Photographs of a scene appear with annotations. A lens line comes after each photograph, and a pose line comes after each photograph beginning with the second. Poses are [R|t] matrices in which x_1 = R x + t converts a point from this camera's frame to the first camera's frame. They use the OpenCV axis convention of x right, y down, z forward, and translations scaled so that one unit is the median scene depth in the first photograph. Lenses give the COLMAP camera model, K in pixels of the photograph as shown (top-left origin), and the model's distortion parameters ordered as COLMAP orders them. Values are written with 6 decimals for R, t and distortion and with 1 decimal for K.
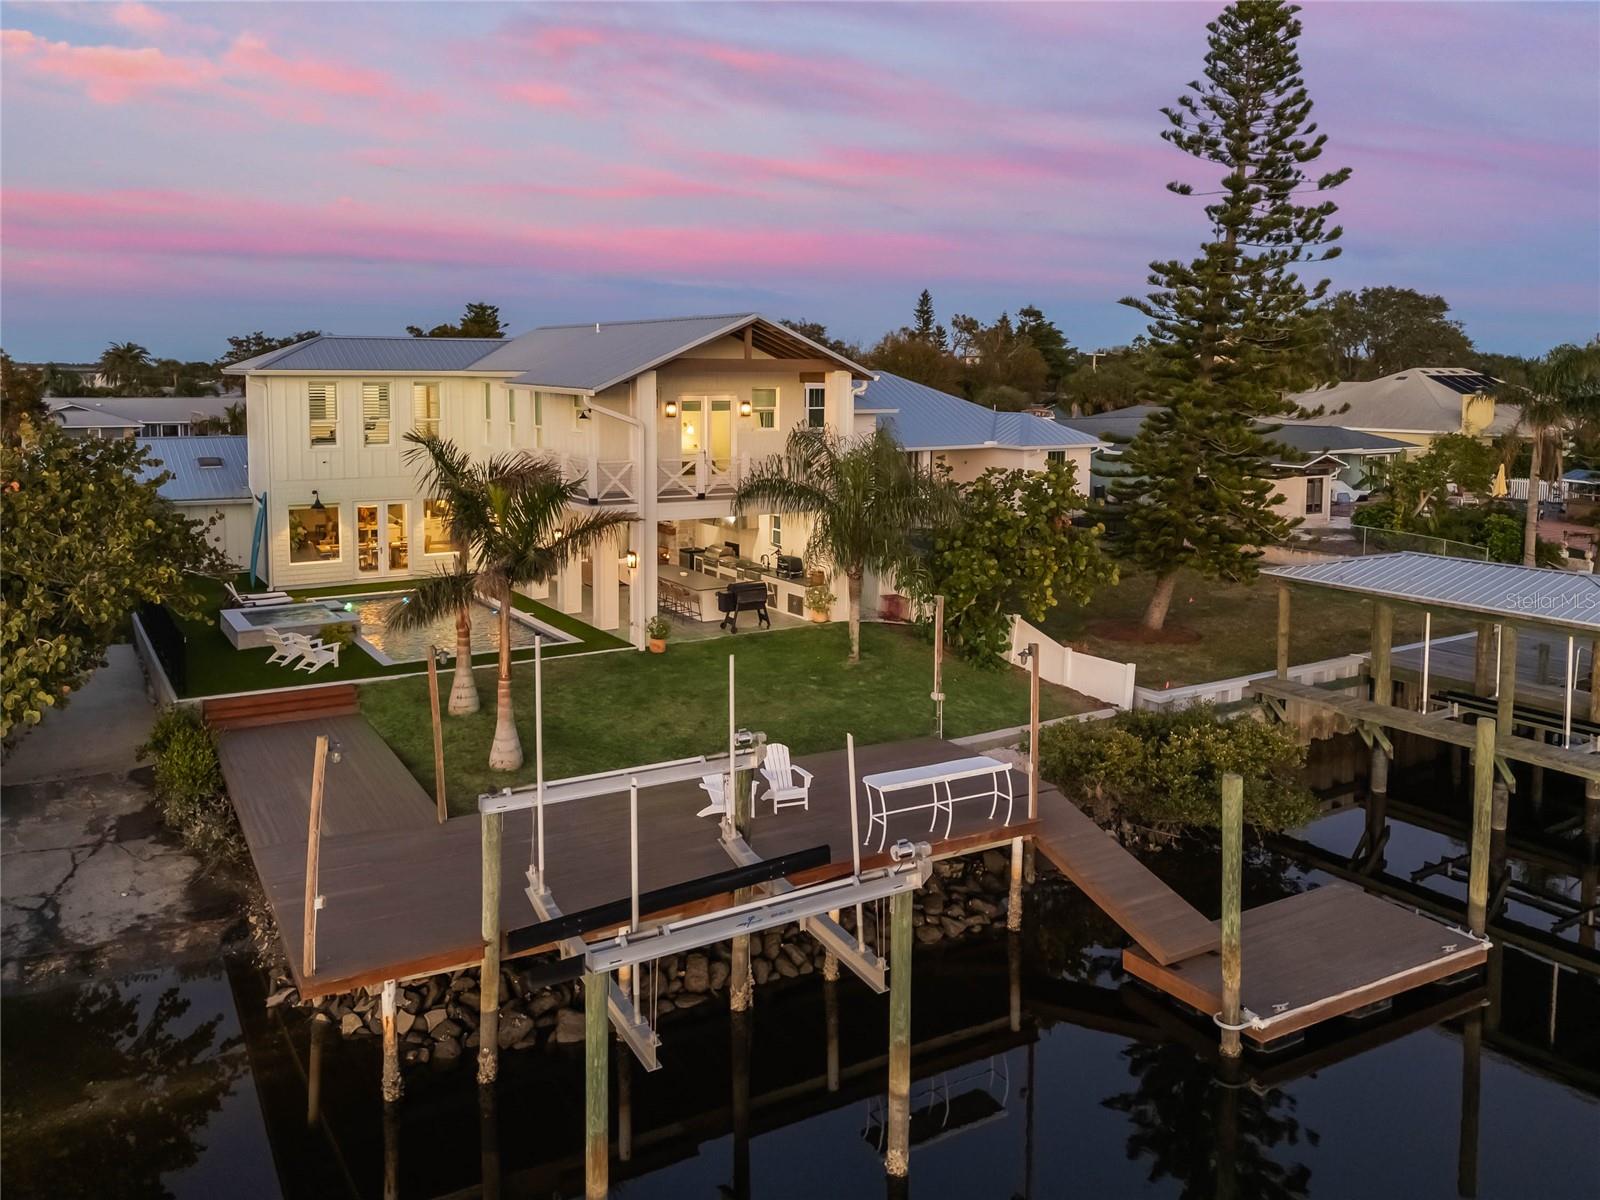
lens RADIAL K [[1270.5, 0, 799.4], [0, 1270.5, 453.7], [0, 0, 1]] dist [-0.000090, -0.000886]
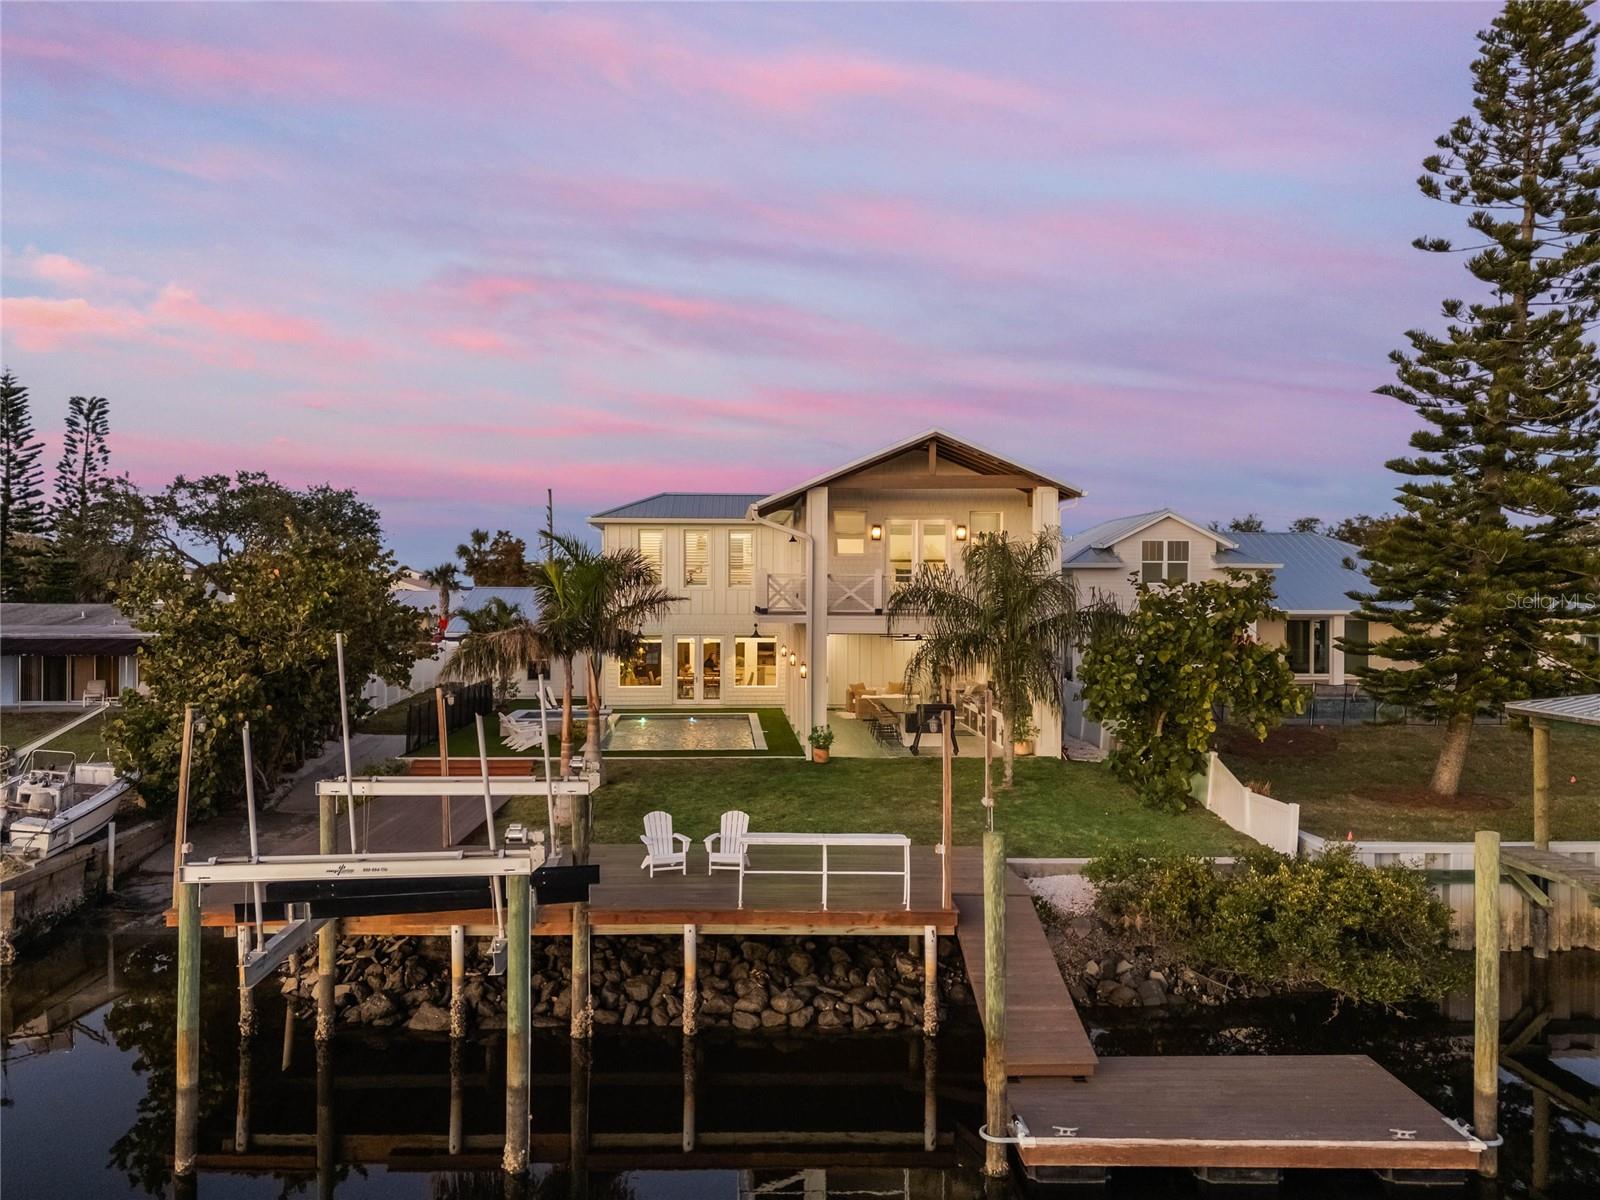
lens RADIAL K [[1258.5, 0, 759.4], [0, 1258.5, 582.4], [0, 0, 1]] dist [0.008233, -0.006956]
pose [[0.872432, -0.006365, -0.488693, 0.336727], [-0.028604, 0.997536, -0.064056, 0.078764], [0.487897, 0.069863, 0.870101, 0.097427]]
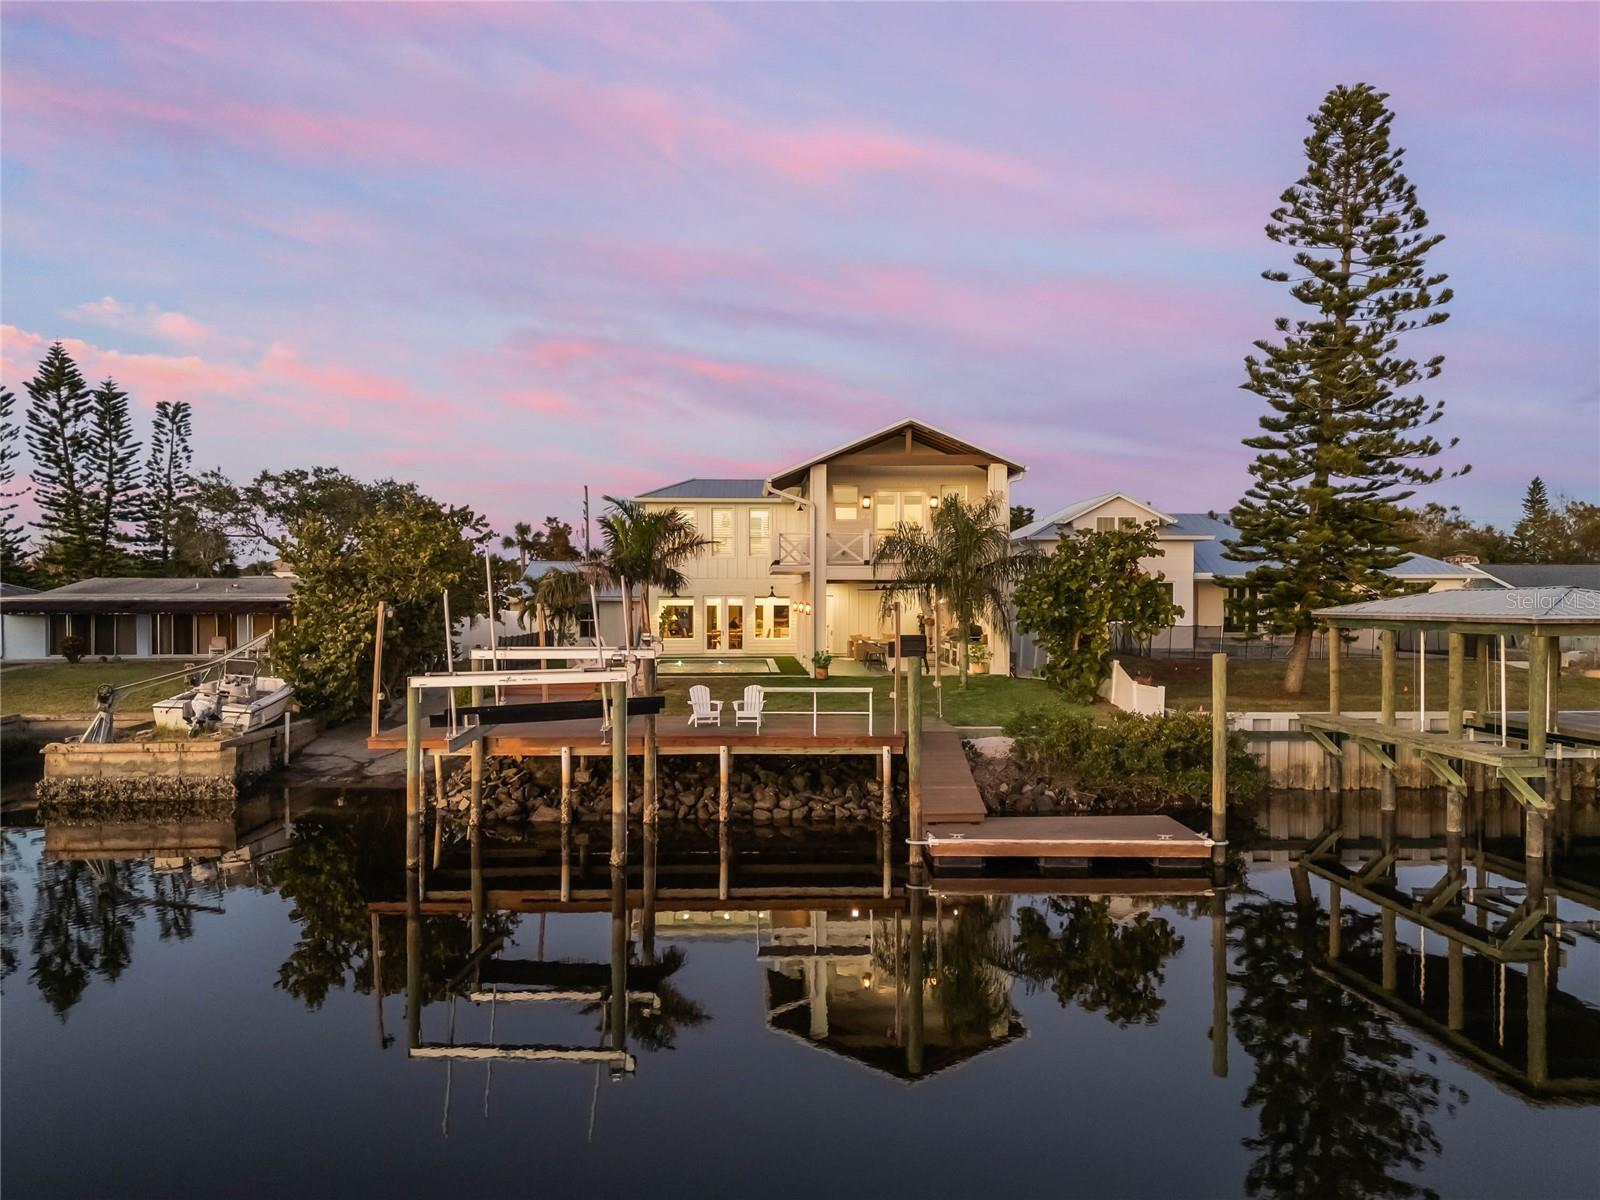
lens RADIAL K [[1237.8, 0, 800.0], [0, 1237.8, 600.0], [0, 0, 1]] dist [0.012651, -0.003168]
pose [[0.880117, -0.006840, -0.474708, 0.472524], [-0.021849, 0.998253, -0.054893, 0.146755], [0.474254, 0.058684, 0.878430, -0.126722]]
